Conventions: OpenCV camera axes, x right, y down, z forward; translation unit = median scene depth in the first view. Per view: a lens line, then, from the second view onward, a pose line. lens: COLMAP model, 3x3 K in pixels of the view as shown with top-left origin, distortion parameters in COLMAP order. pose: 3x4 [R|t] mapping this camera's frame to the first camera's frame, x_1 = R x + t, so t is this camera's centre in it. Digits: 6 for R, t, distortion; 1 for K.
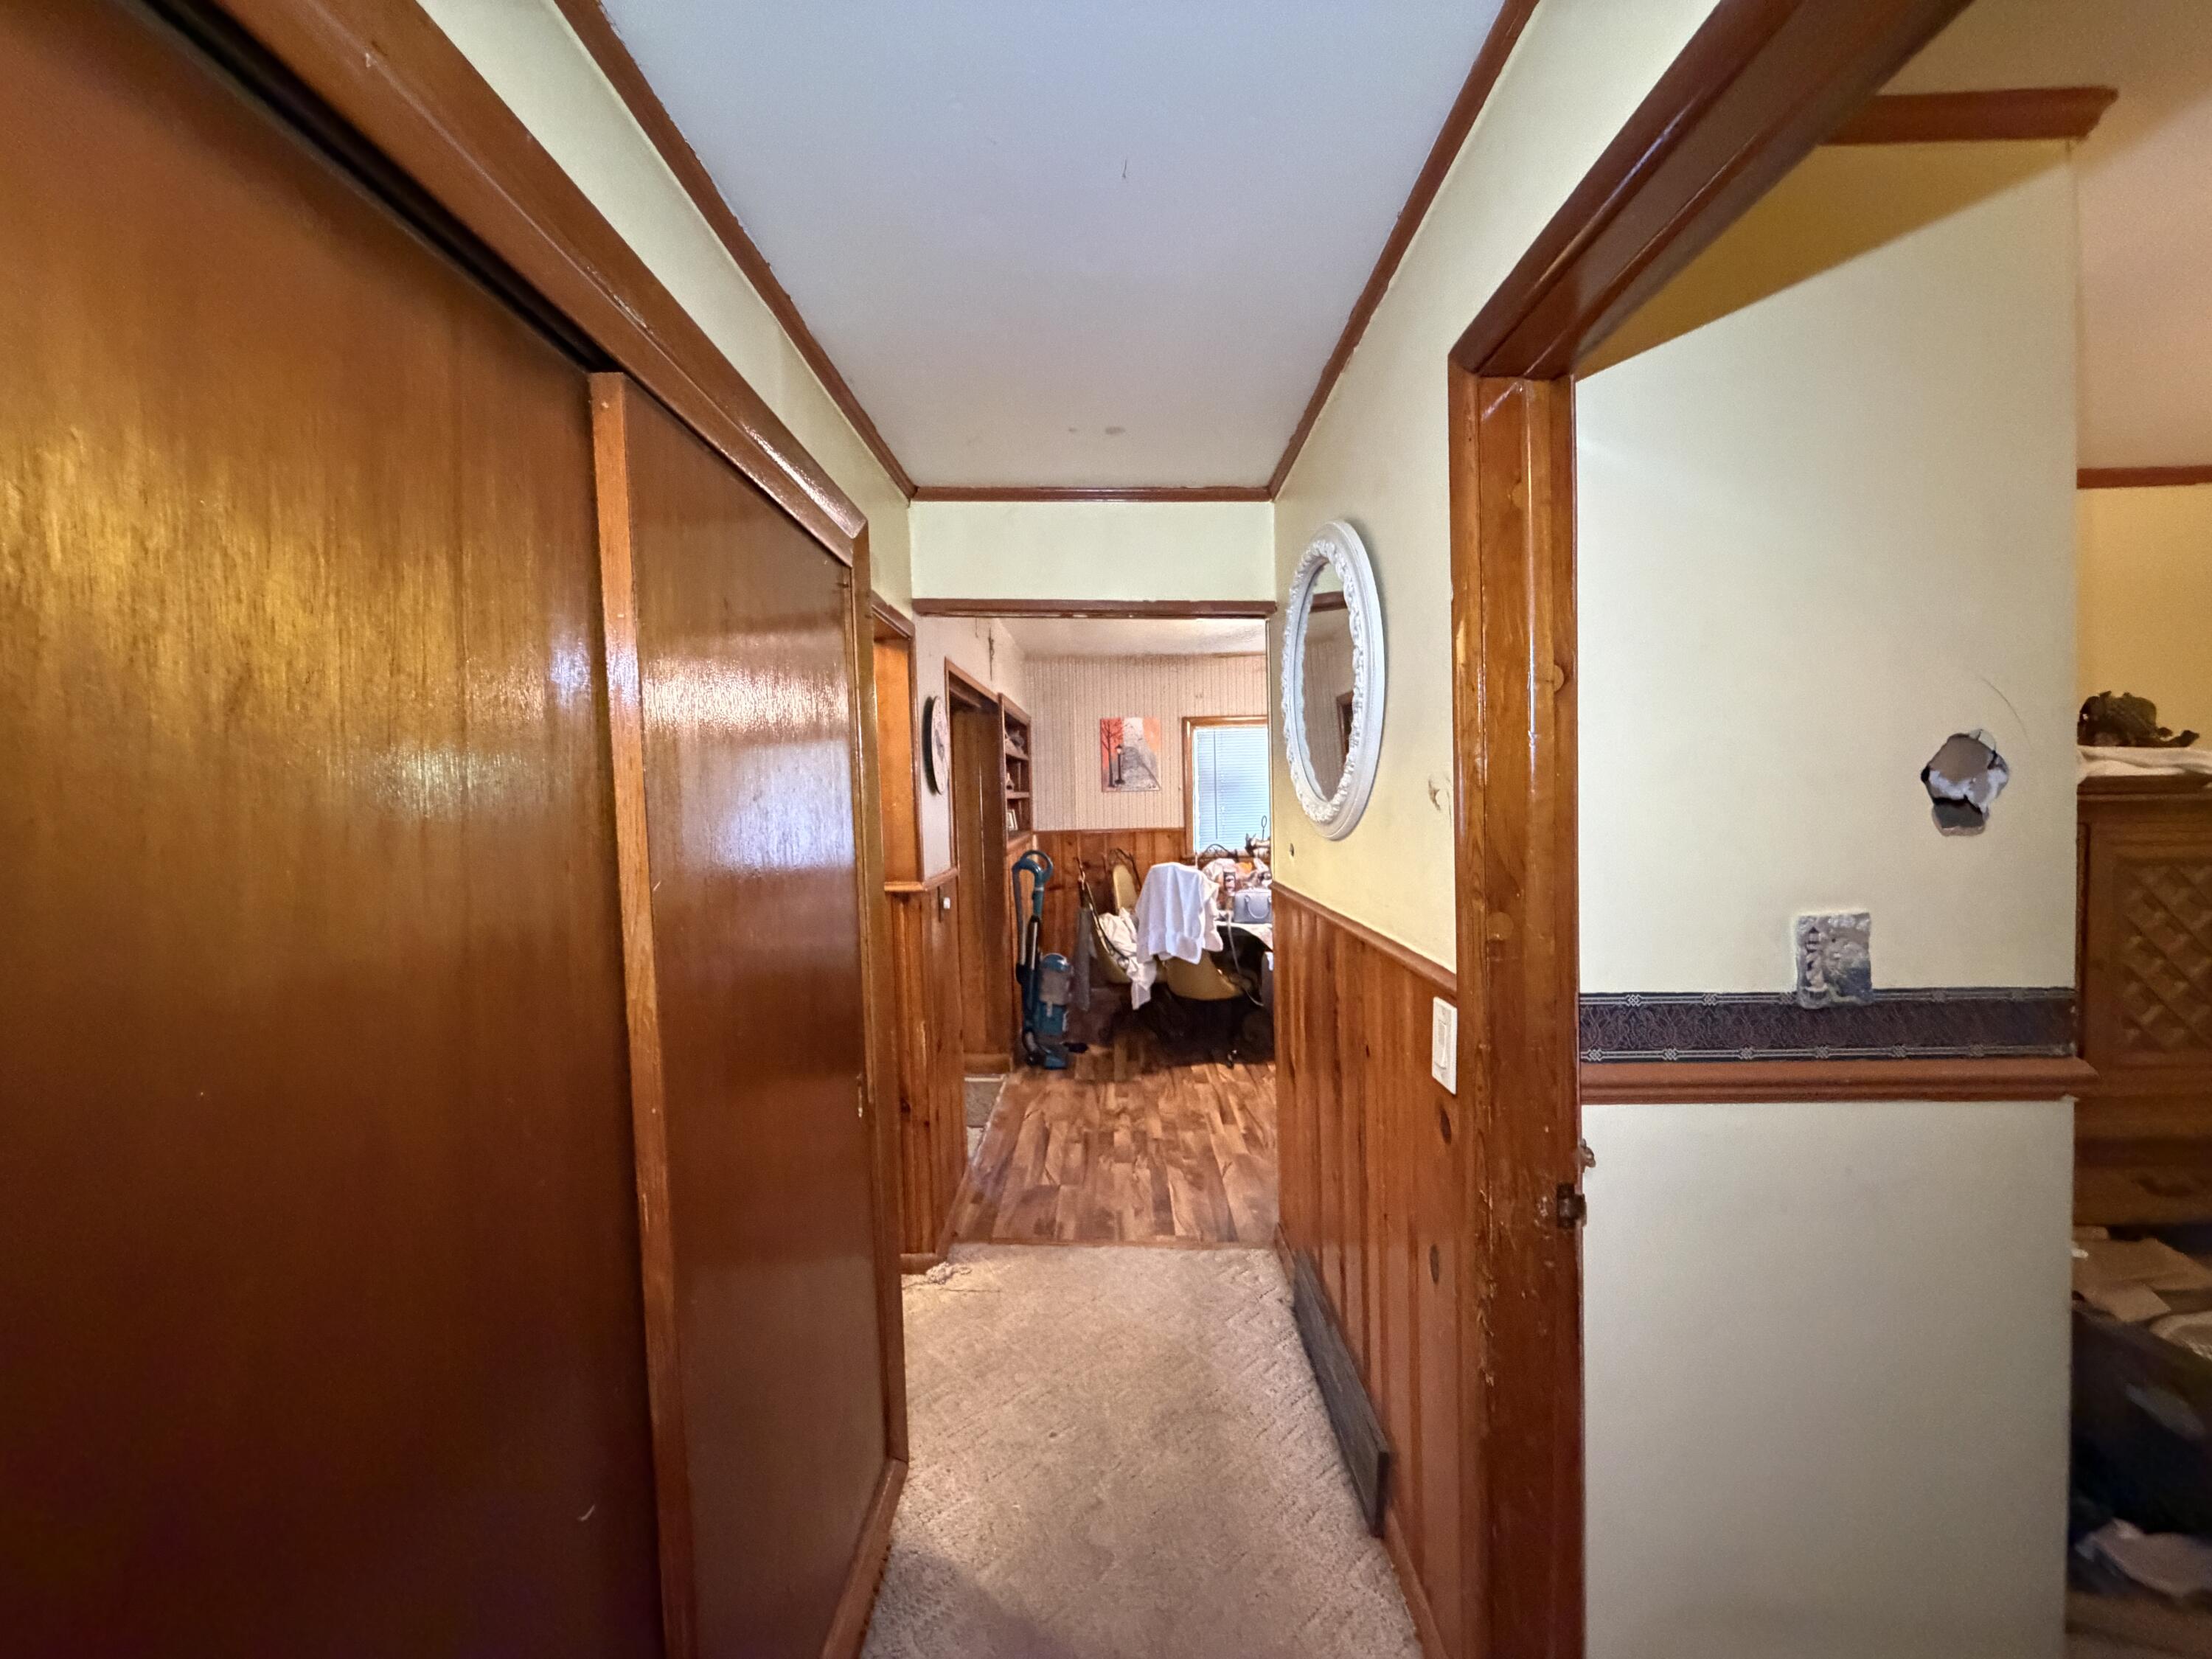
lens RADIAL K [[879.0, 0, 1091.1], [0, 879.0, 826.8], [0, 0, 1]] dist [0.001113, -0.000667]
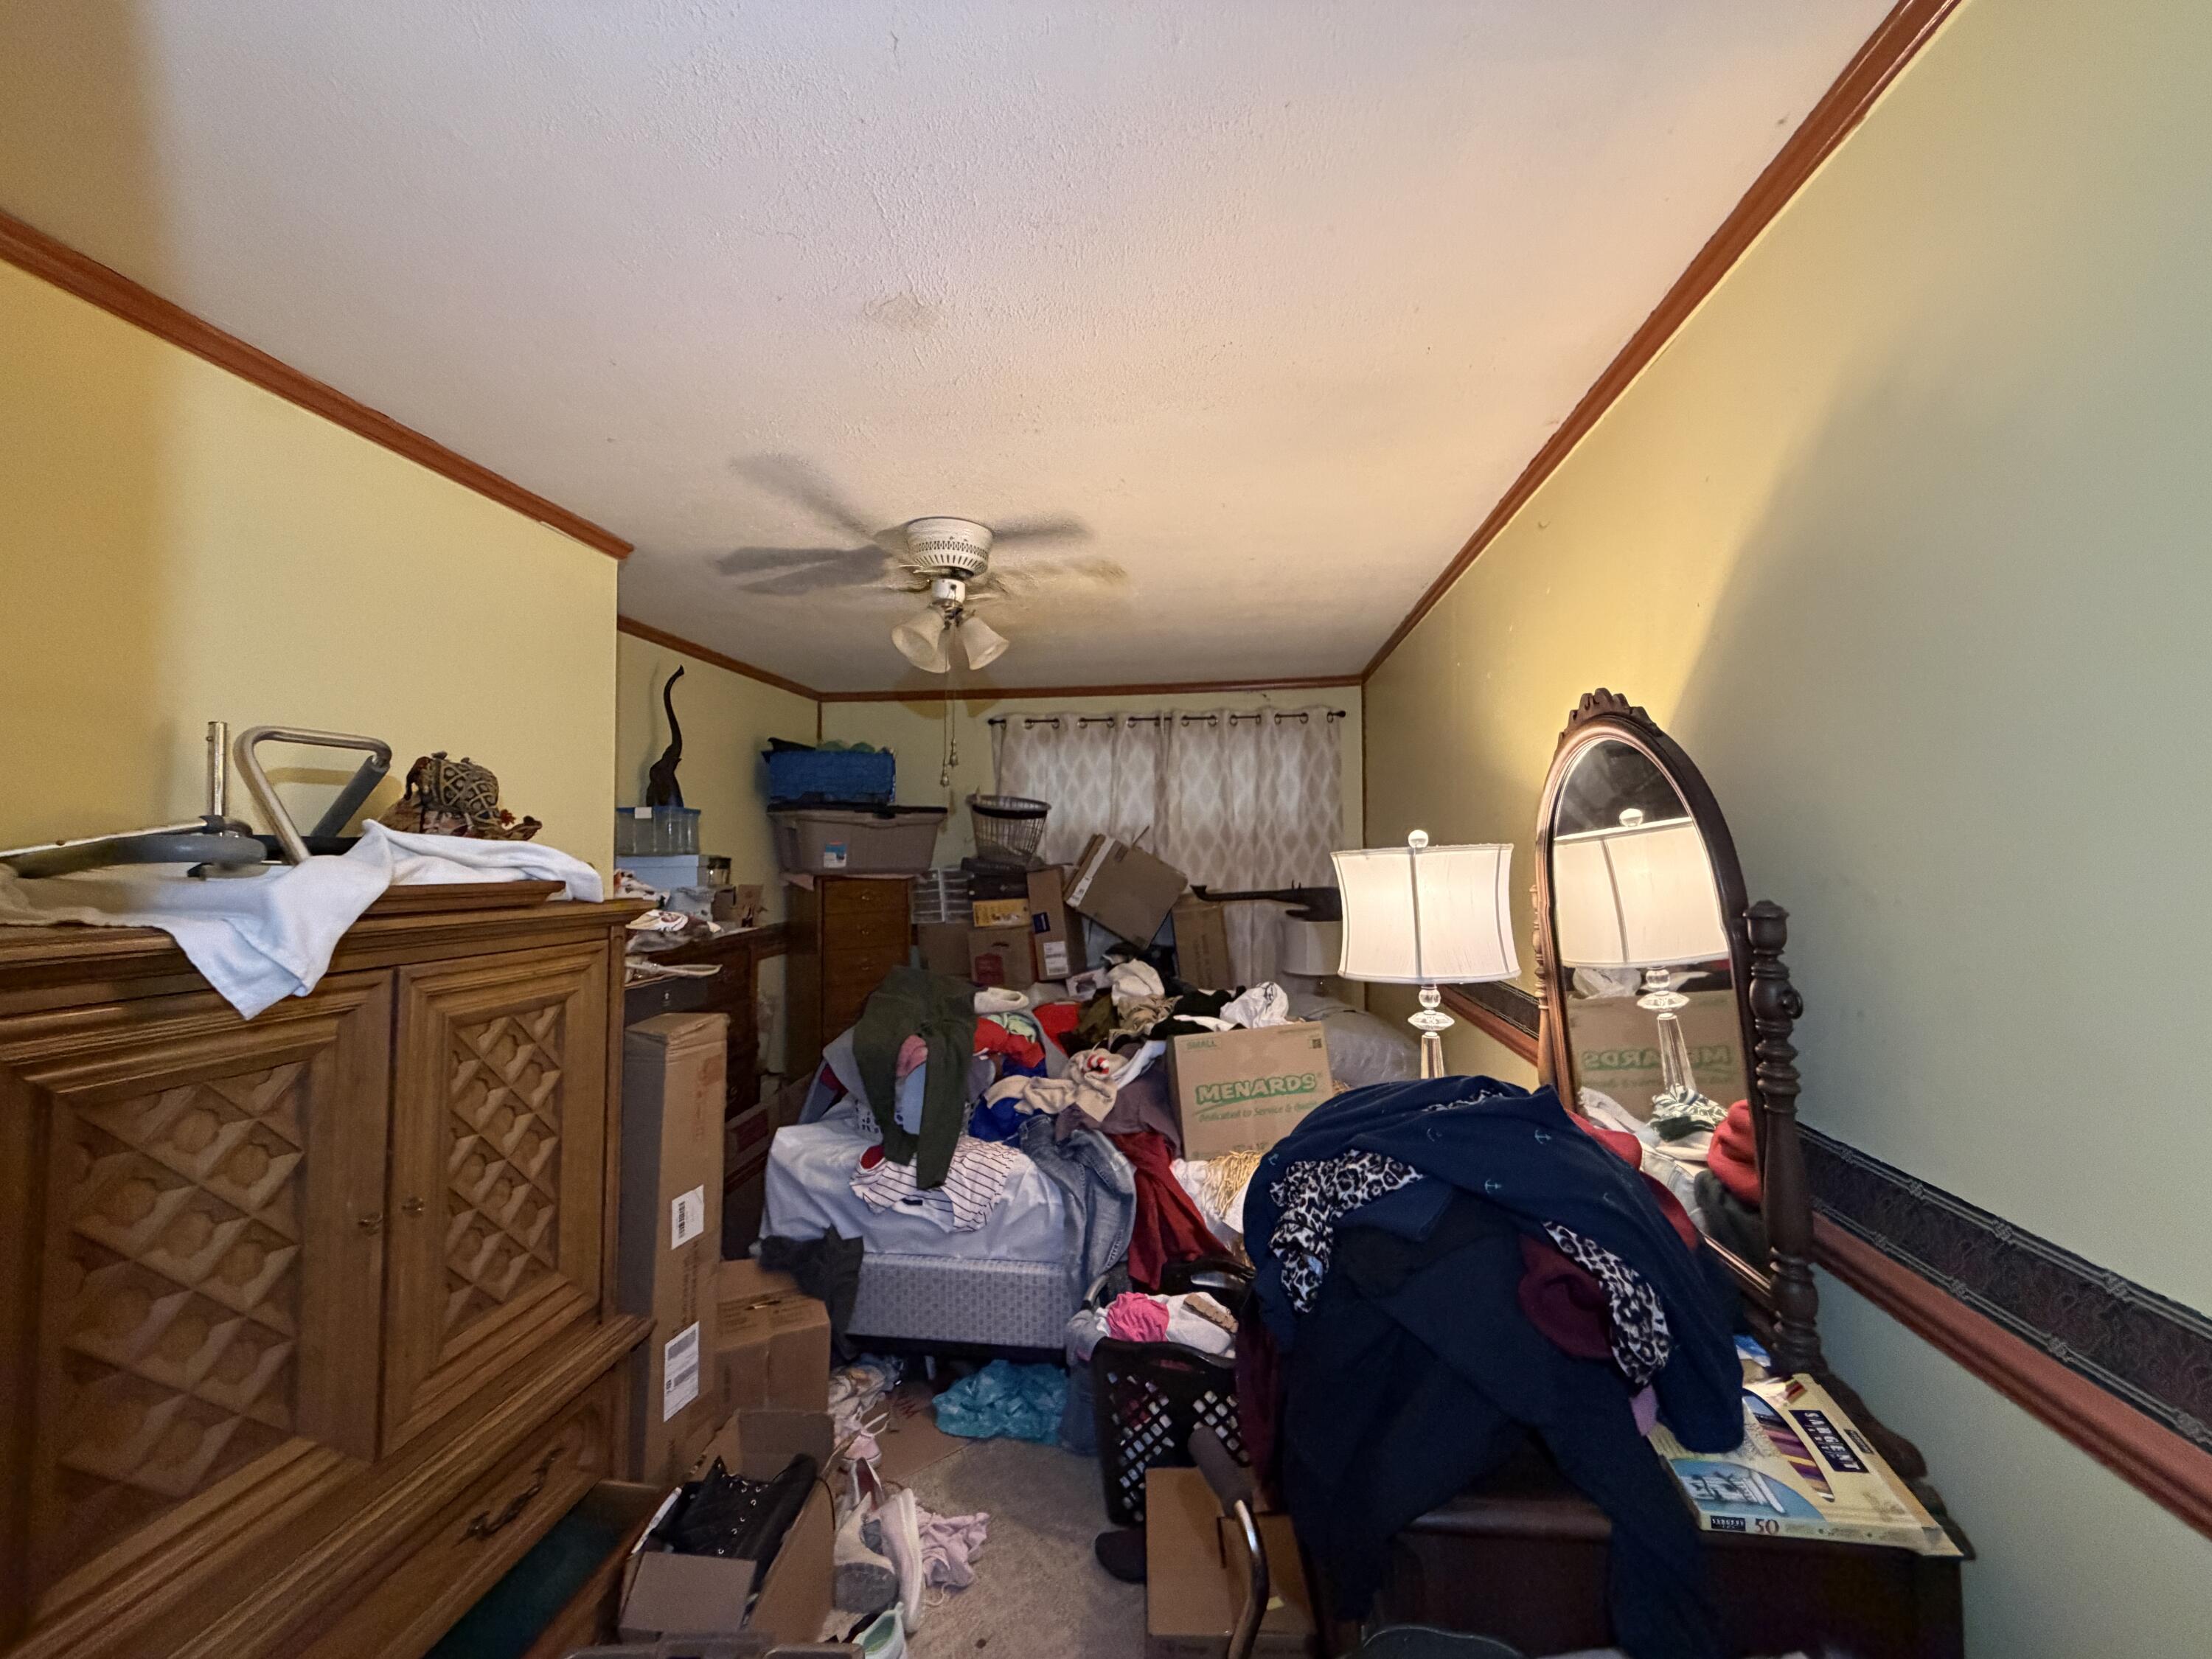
lens RADIAL K [[879.0, 0, 1086.5], [0, 879.0, 821.6], [0, 0, 1]] dist [0.001113, -0.000667]
pose [[0.148436, 0.082860, 0.985445, 0.616018], [0.045160, 0.994876, -0.090456, -0.023192], [-0.987890, 0.057930, 0.143933, 0.457816]]
